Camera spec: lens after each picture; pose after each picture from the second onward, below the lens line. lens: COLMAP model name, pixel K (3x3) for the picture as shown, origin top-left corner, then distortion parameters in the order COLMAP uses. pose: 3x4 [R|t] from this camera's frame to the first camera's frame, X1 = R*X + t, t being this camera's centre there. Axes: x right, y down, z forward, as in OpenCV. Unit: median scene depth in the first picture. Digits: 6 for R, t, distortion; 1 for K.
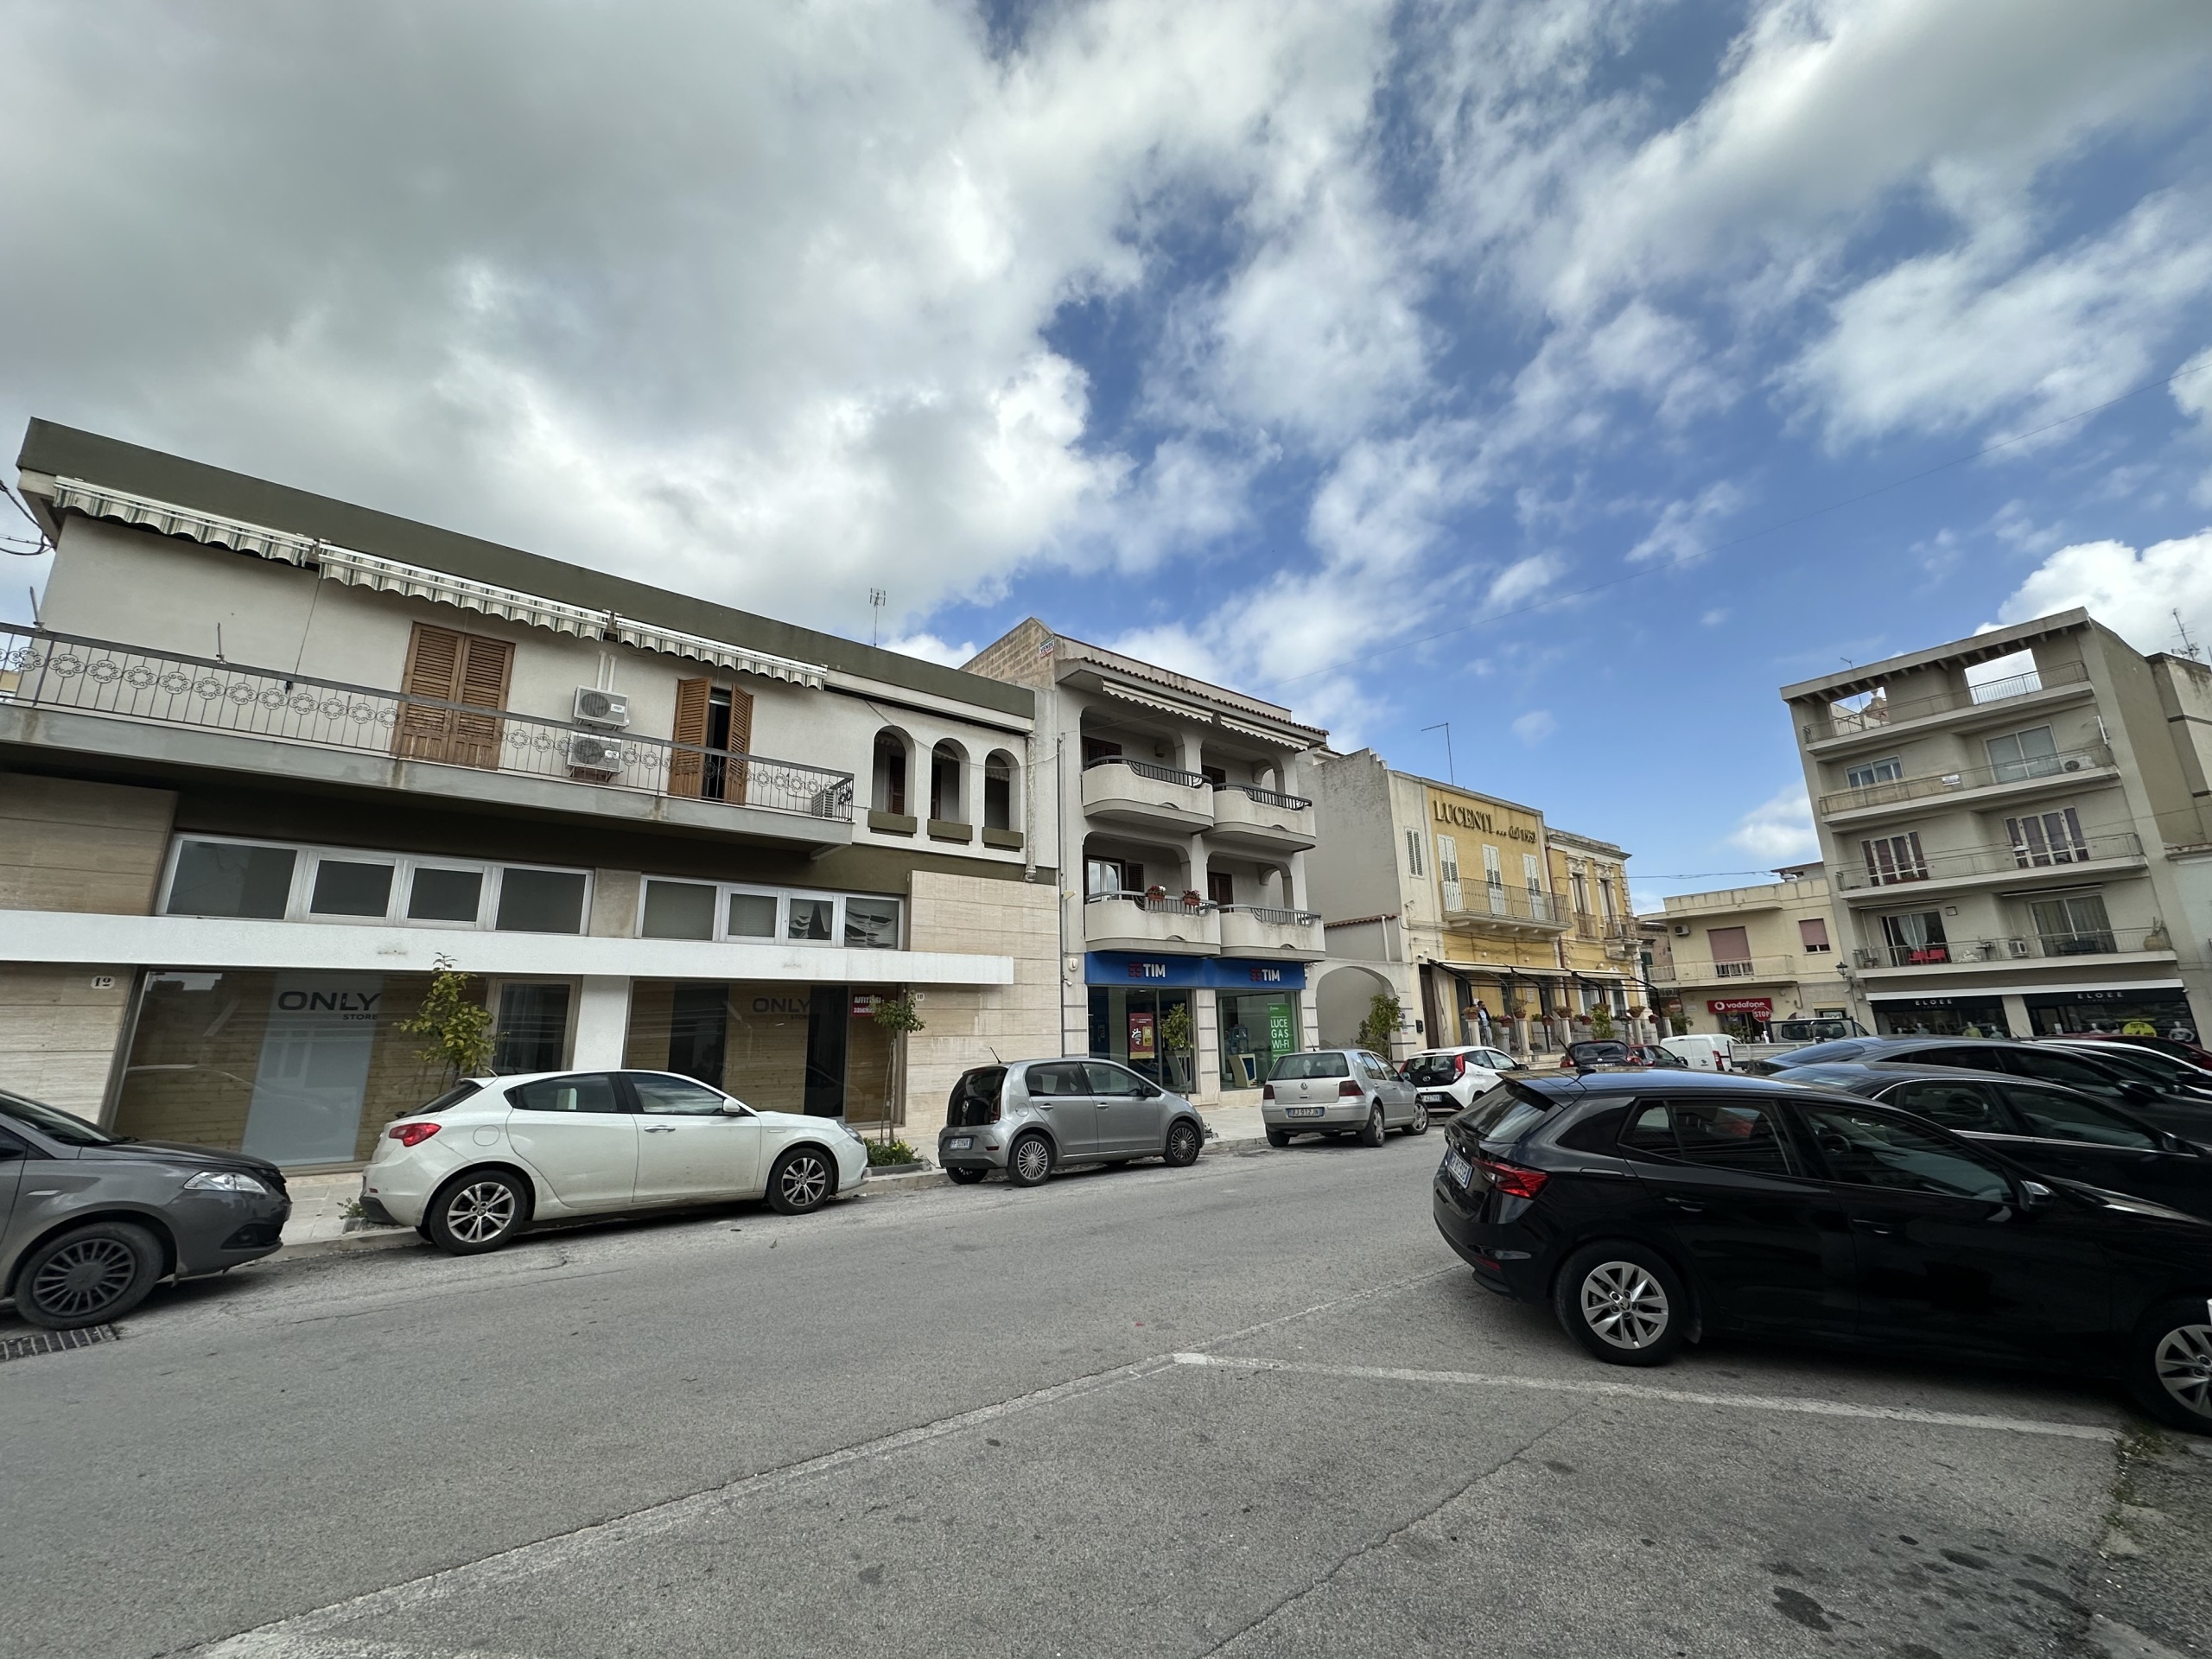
lens RADIAL K [[886.5, 0, 1116.4], [0, 886.5, 840.0], [0, 0, 1]] dist [-0.012797, 0.000158]
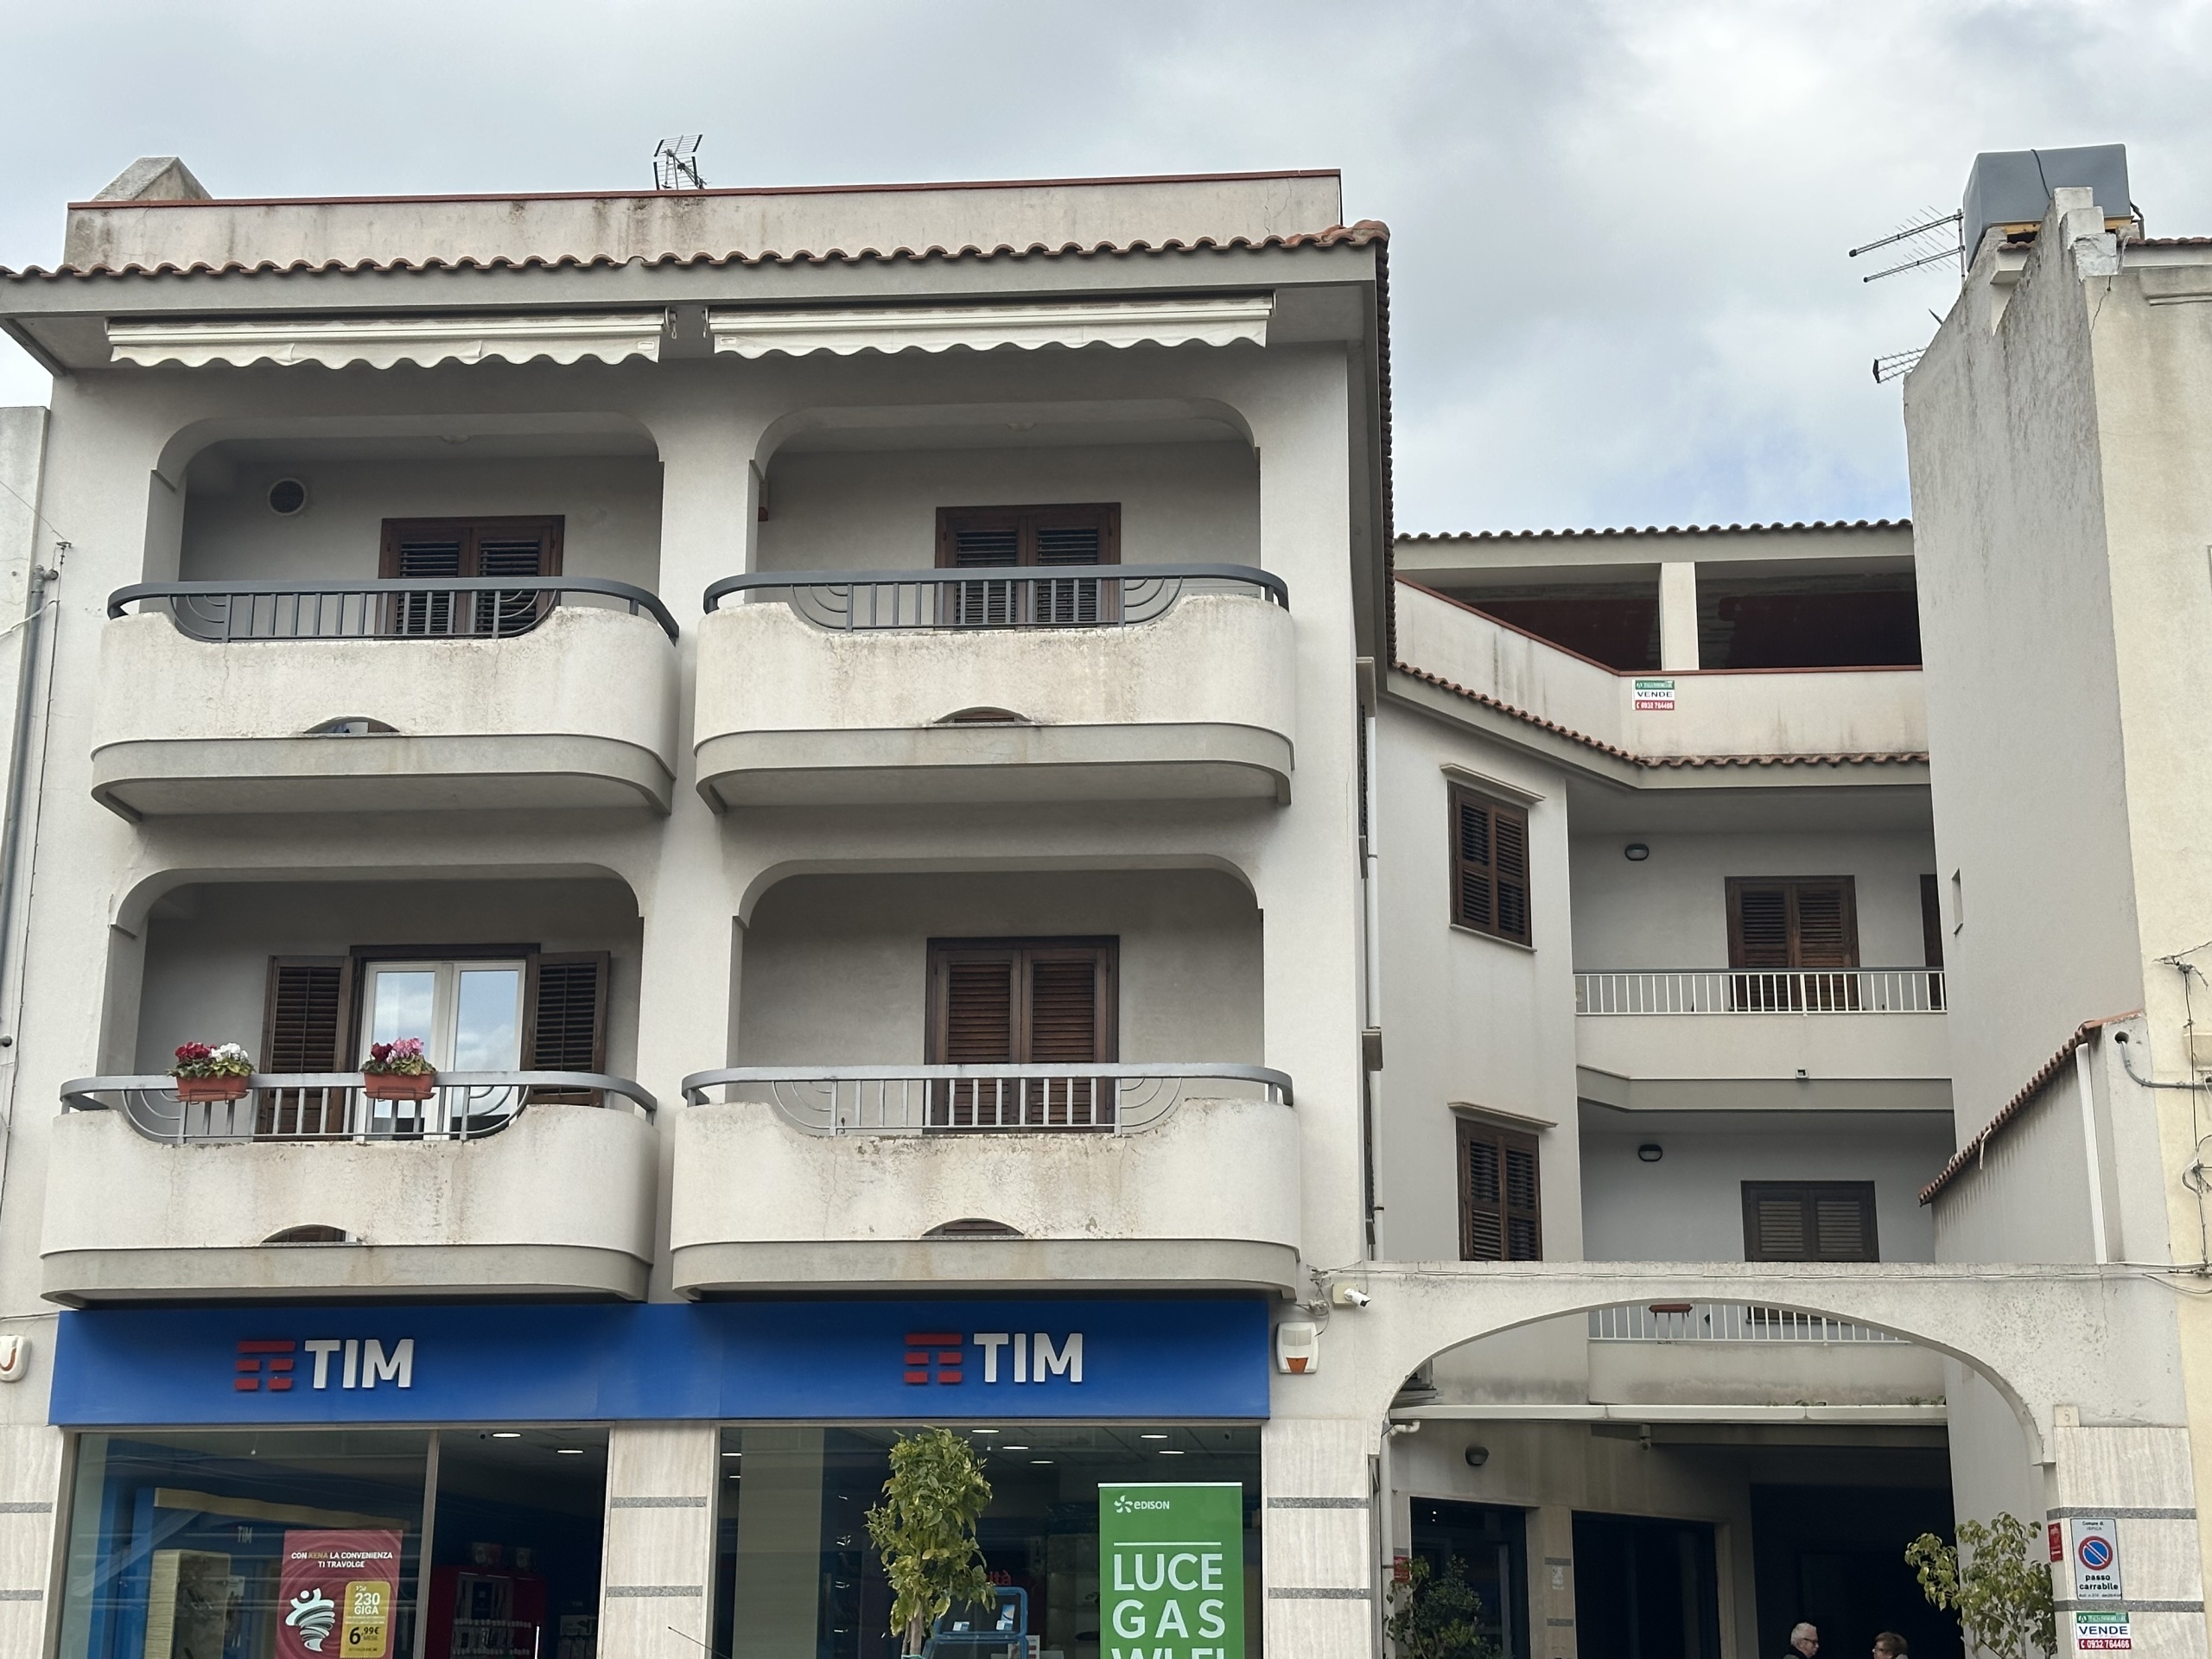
lens RADIAL K [[3043.3, 0, 1099.1], [0, 3043.3, 839.0], [0, 0, 1]] dist [0.172363, -0.341773]
pose [[0.720093, -0.148515, -0.677797, 0.941196], [0.131566, 0.988329, -0.076782, 0.104433], [0.681290, -0.033885, 0.731229, 0.552250]]
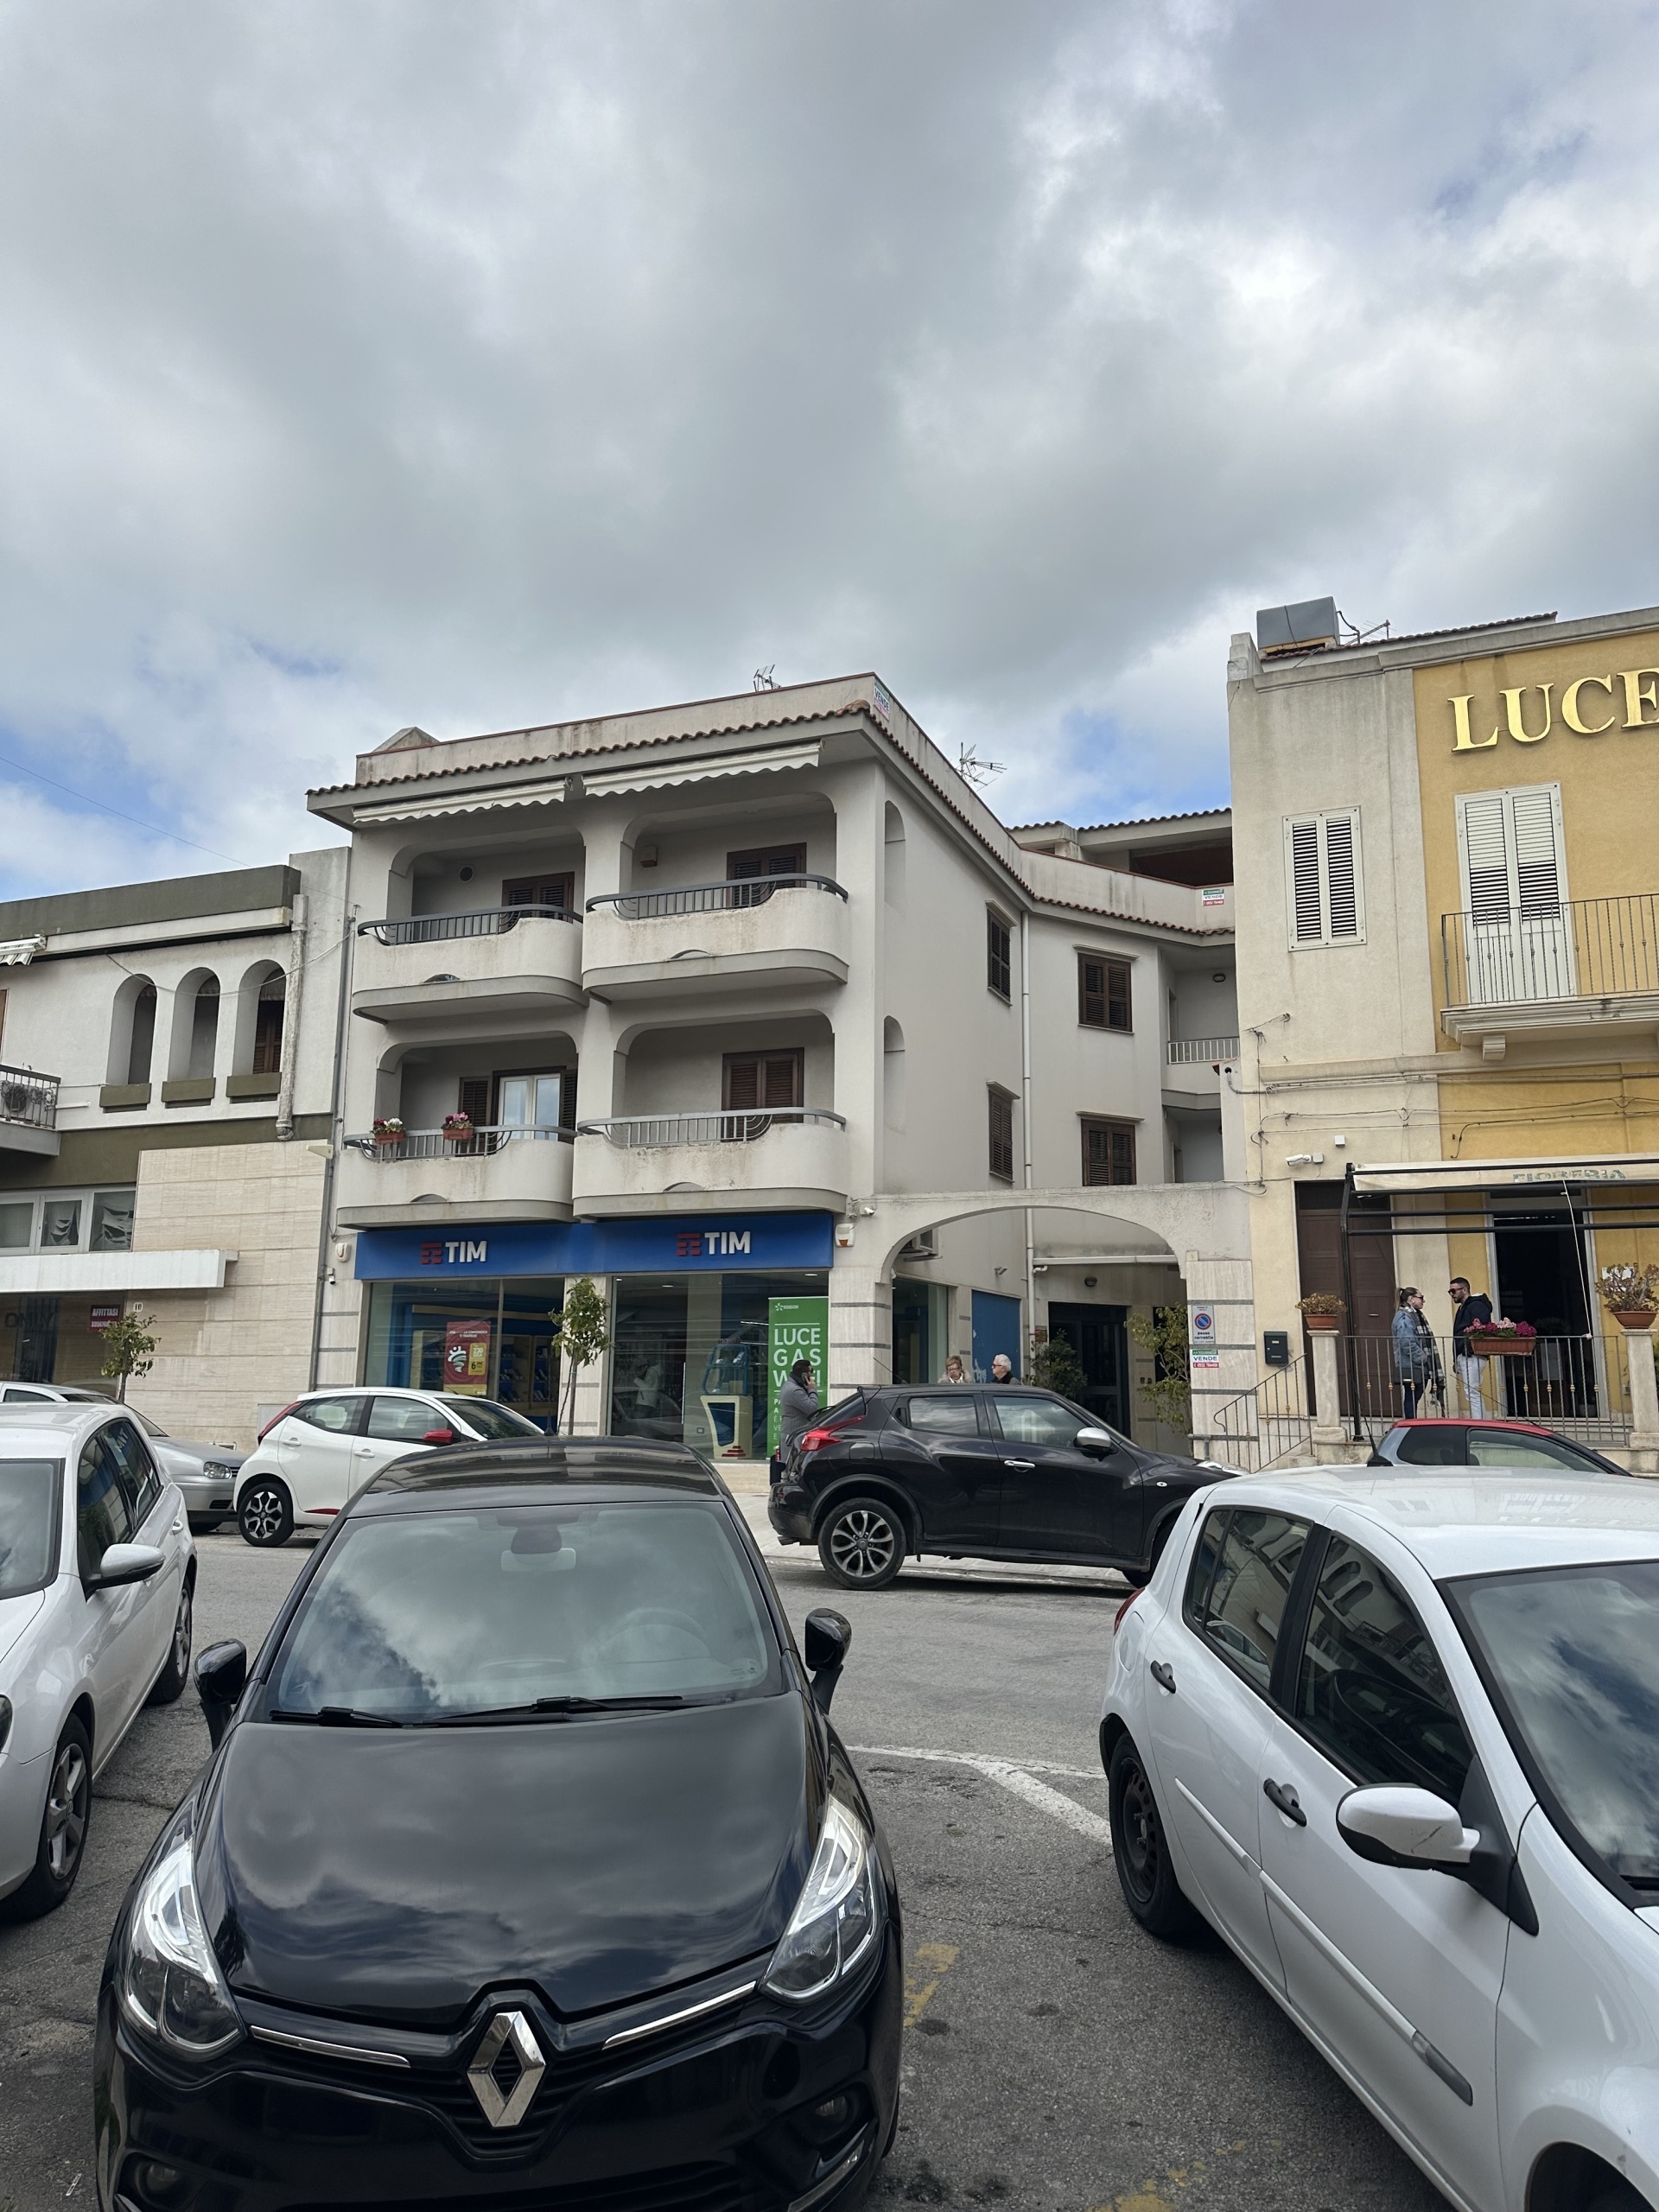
lens RADIAL K [[1521.4, 0, 856.9], [0, 1521.4, 1099.8], [0, 0, 1]] dist [0.152007, -0.255609]
pose [[0.497471, -0.127309, -0.858088, 1.231189], [0.176586, 0.983323, -0.043515, 0.155097], [0.849317, -0.129879, 0.511655, 0.789855]]
